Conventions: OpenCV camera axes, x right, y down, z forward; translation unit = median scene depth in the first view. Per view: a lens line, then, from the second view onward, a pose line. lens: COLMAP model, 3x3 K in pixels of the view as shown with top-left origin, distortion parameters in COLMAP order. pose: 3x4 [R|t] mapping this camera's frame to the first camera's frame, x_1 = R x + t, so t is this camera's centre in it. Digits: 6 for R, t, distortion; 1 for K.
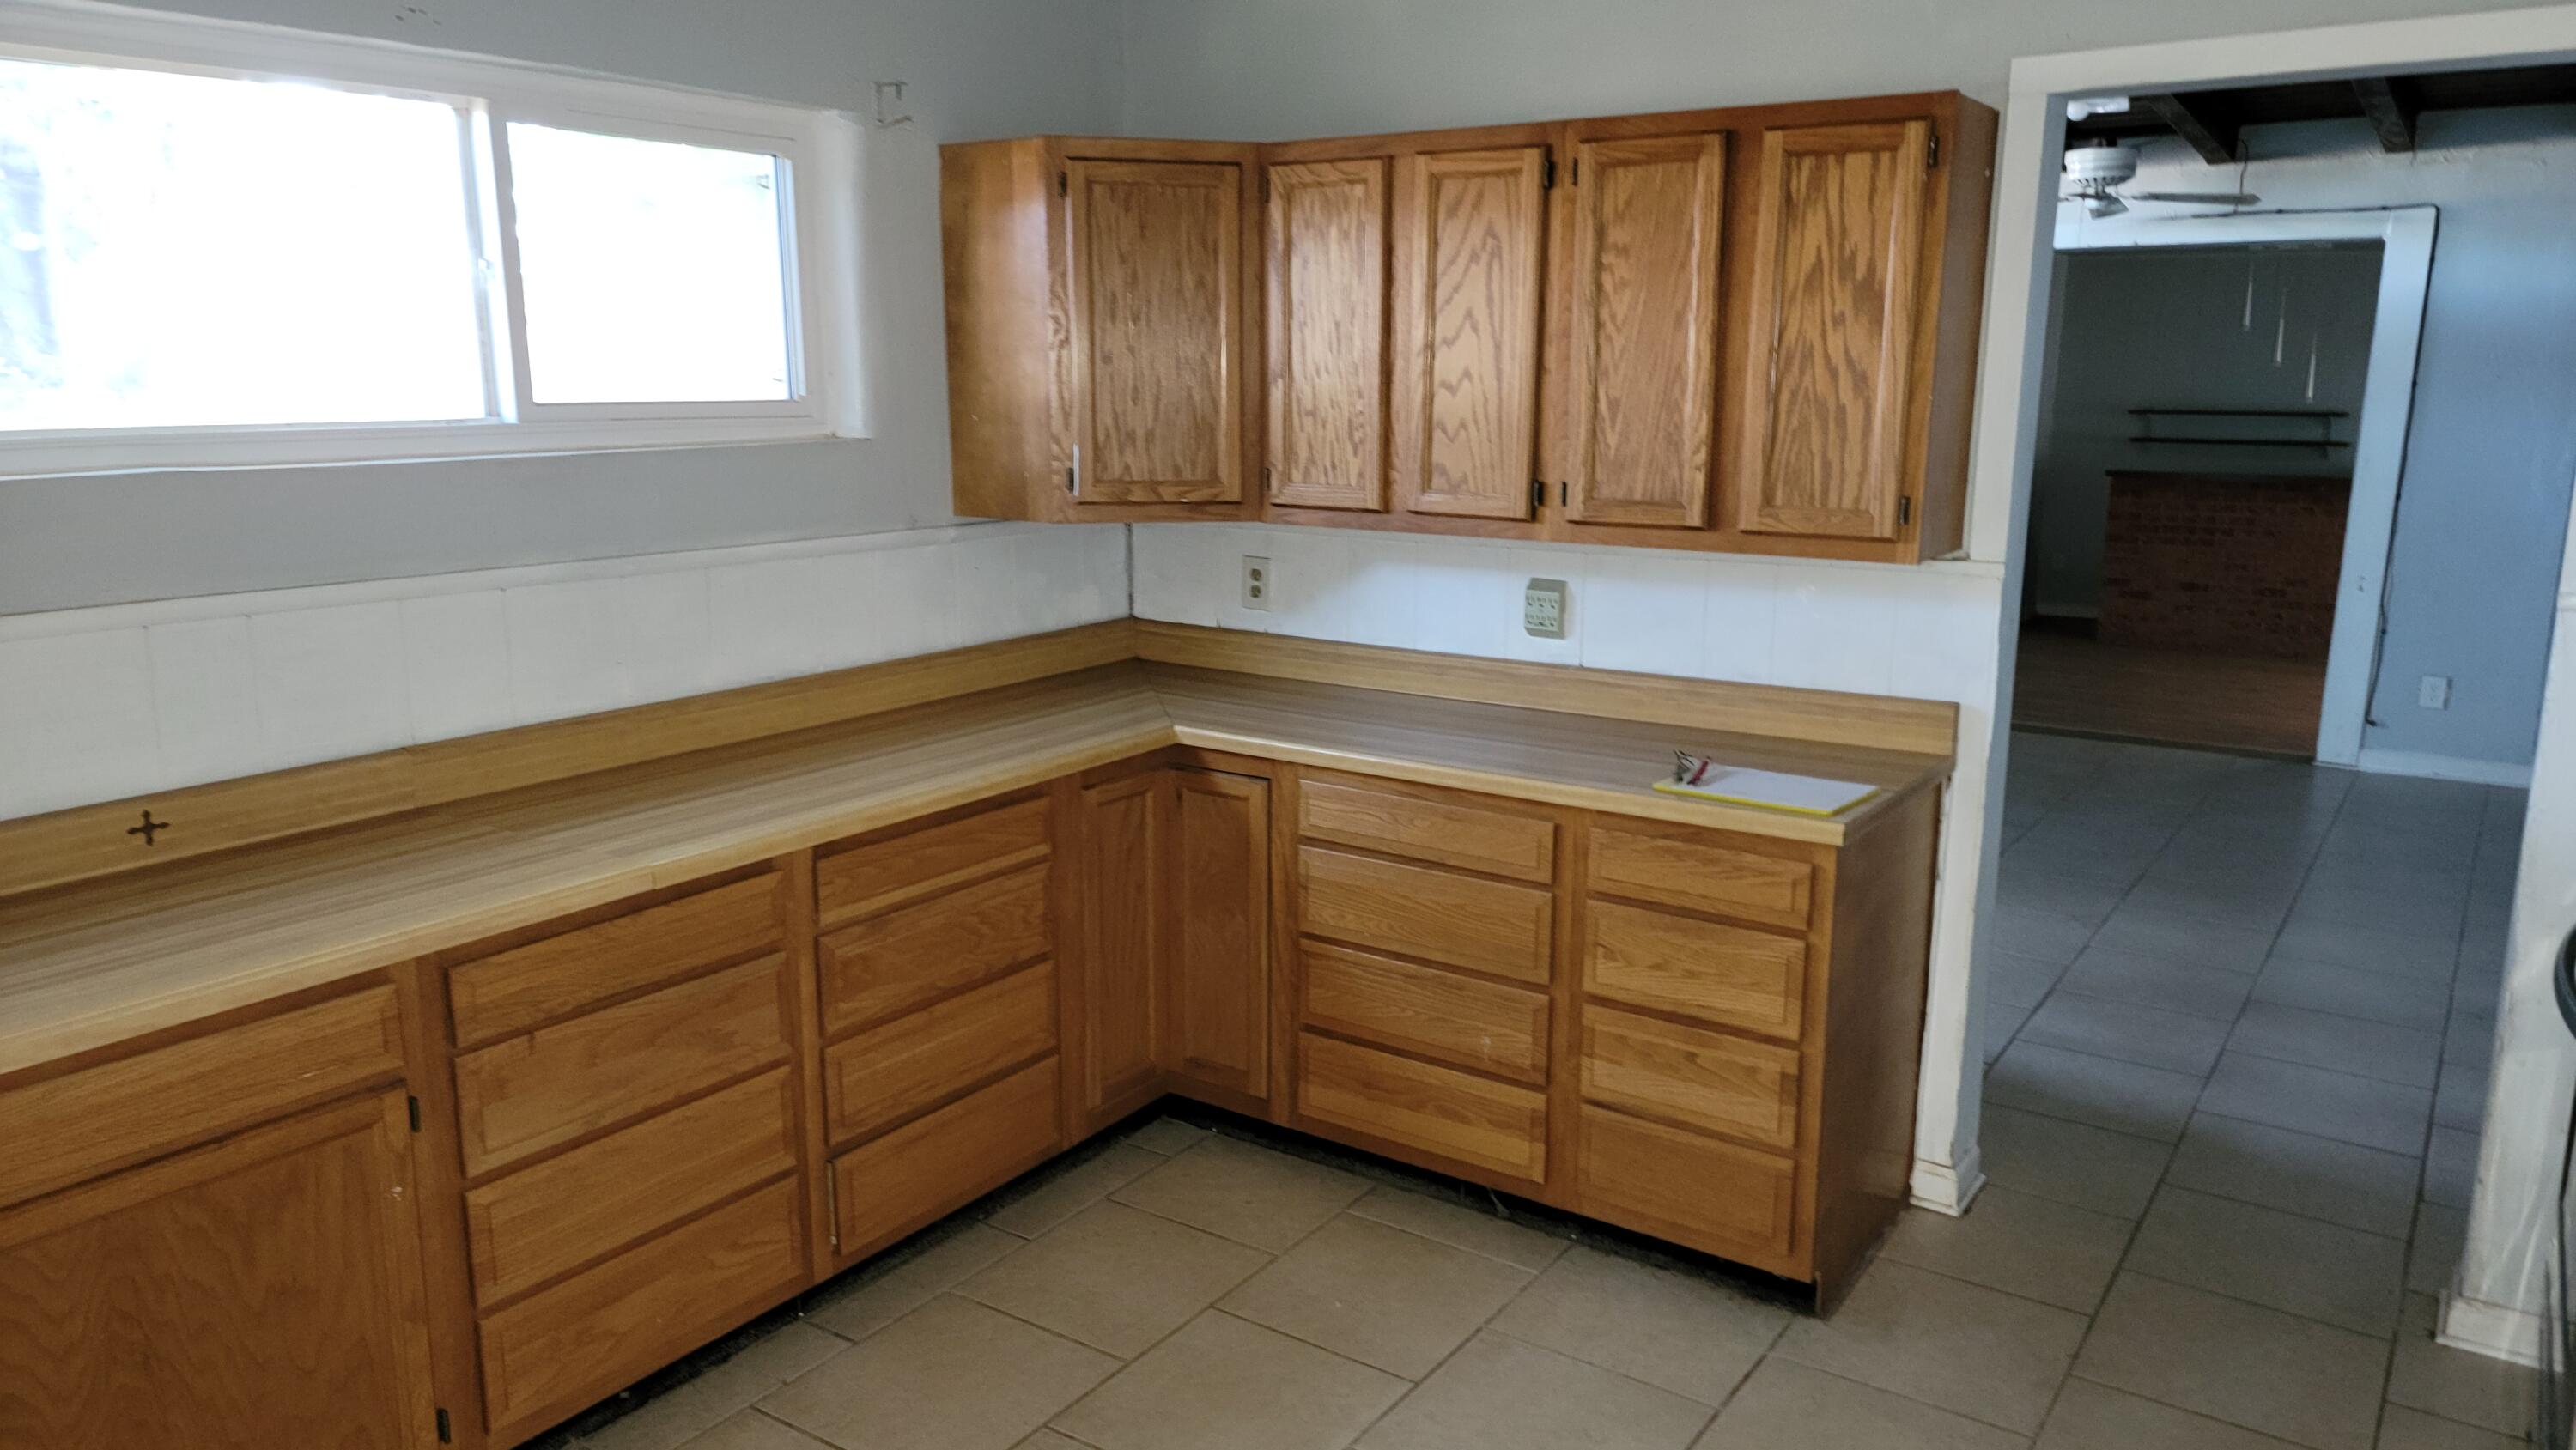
lens RADIAL K [[1779.5, 0, 1297.0], [0, 1779.5, 733.8], [0, 0, 1]] dist [0.050838, -0.035845]
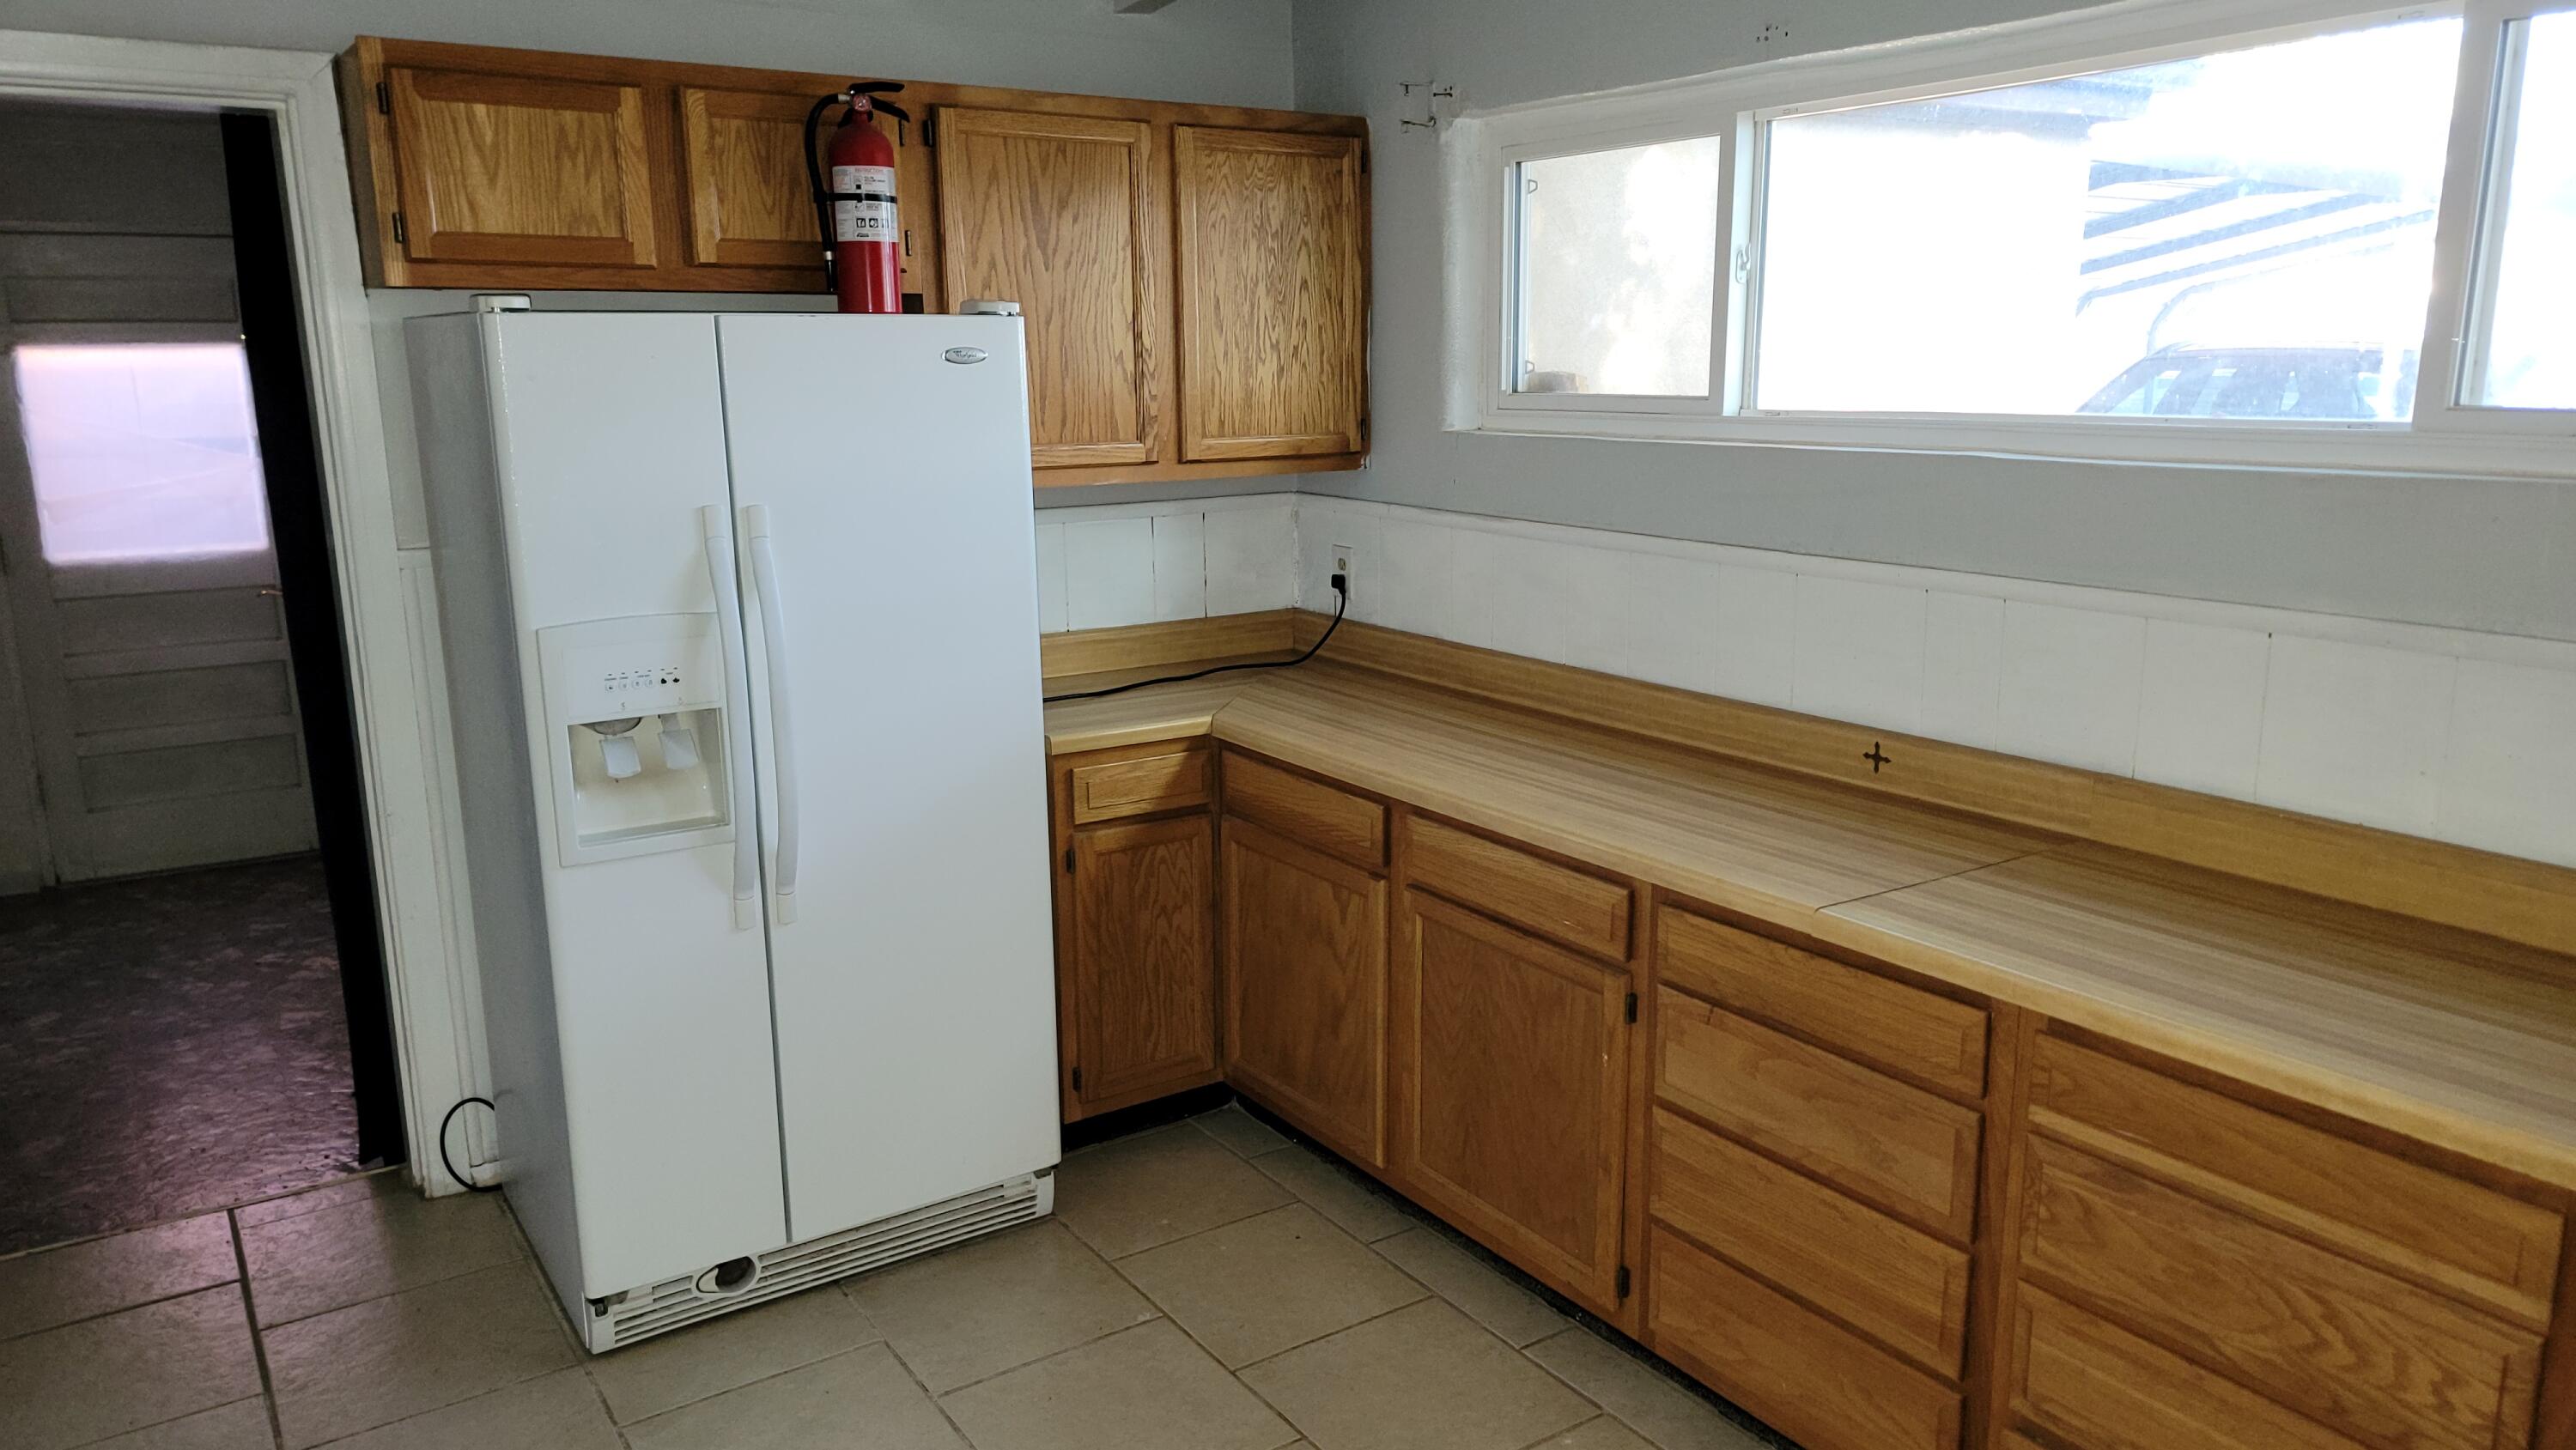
lens RADIAL K [[1779.5, 0, 1287.7], [0, 1779.5, 732.9], [0, 0, 1]] dist [0.050838, -0.035845]
pose [[-0.380112, 0.197538, -0.903601, 0.530664], [-0.179445, 0.942617, 0.281553, -0.213409], [0.907367, 0.269169, -0.322853, 0.998252]]
